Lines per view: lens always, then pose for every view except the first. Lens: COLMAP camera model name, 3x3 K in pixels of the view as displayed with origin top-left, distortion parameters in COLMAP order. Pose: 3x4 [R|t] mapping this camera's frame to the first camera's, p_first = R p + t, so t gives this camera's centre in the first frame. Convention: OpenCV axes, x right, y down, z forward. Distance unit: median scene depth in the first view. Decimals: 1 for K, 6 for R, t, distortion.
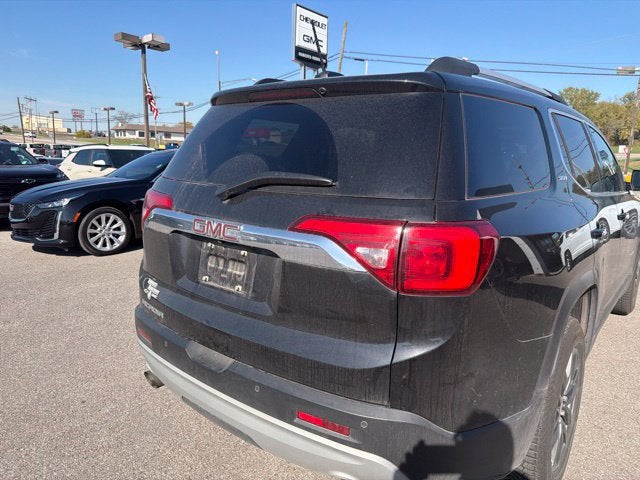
lens RADIAL K [[453.6, 0, 320.0], [0, 453.6, 240.0], [0, 0, 1]] dist [0.013779, -0.009434]
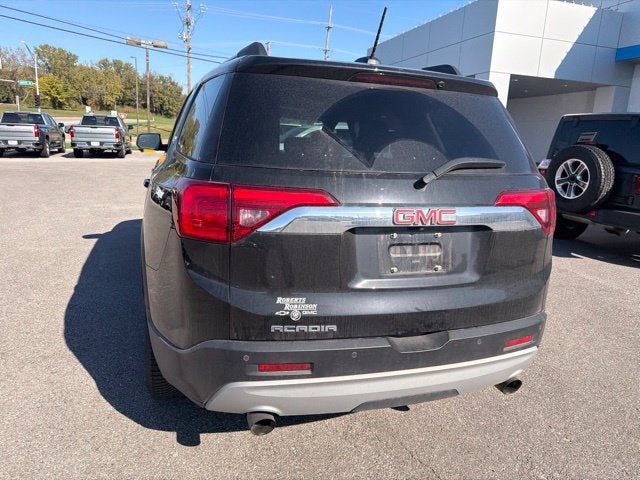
lens RADIAL K [[453.6, 0, 320.0], [0, 453.6, 240.0], [0, 0, 1]] dist [0.013779, -0.009434]
pose [[0.537415, -0.184503, 0.822888, -0.900033], [0.119011, 0.982601, 0.142588, -0.109585], [-0.834878, 0.021304, 0.550022, 0.472512]]
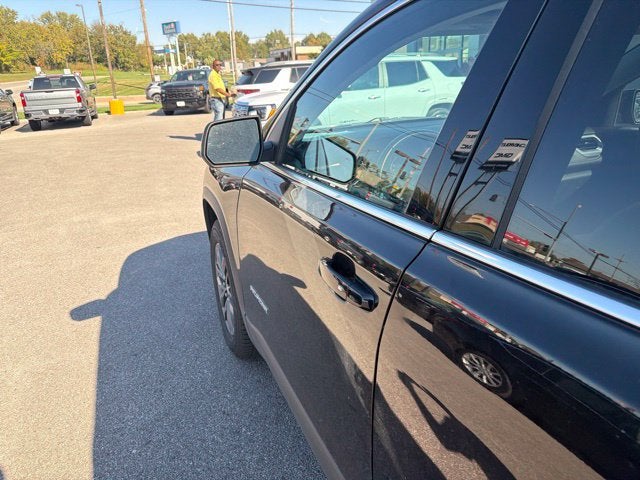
lens RADIAL K [[457.9, 0, 320.0], [0, 457.9, 240.0], [0, 0, 1]] dist [0.004857, -0.008583]
pose [[0.479552, -0.337598, 0.809974, -0.121786], [0.211958, 0.940265, 0.266412, -0.360431], [-0.851530, 0.043921, 0.522462, 1.731371]]
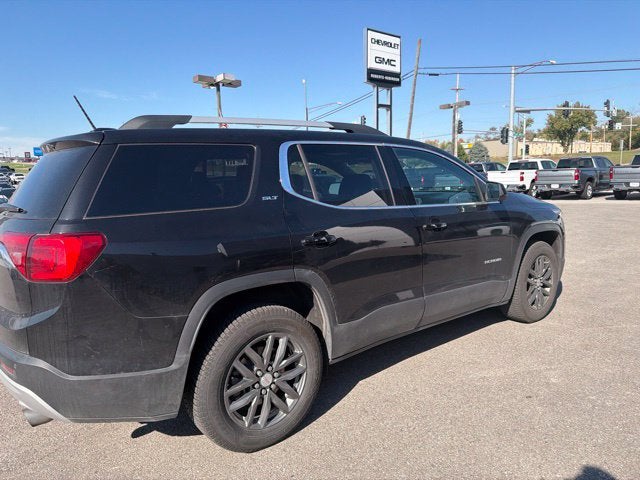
lens RADIAL K [[445.2, 0, 326.8], [0, 445.2, 240.8], [0, 0, 1]] dist [0.082861, -0.110126]
pose [[0.977342, -0.020907, -0.210630, 0.895187], [0.013803, 0.999287, -0.035143, 0.029474], [0.211215, 0.031439, 0.976934, -0.176012]]
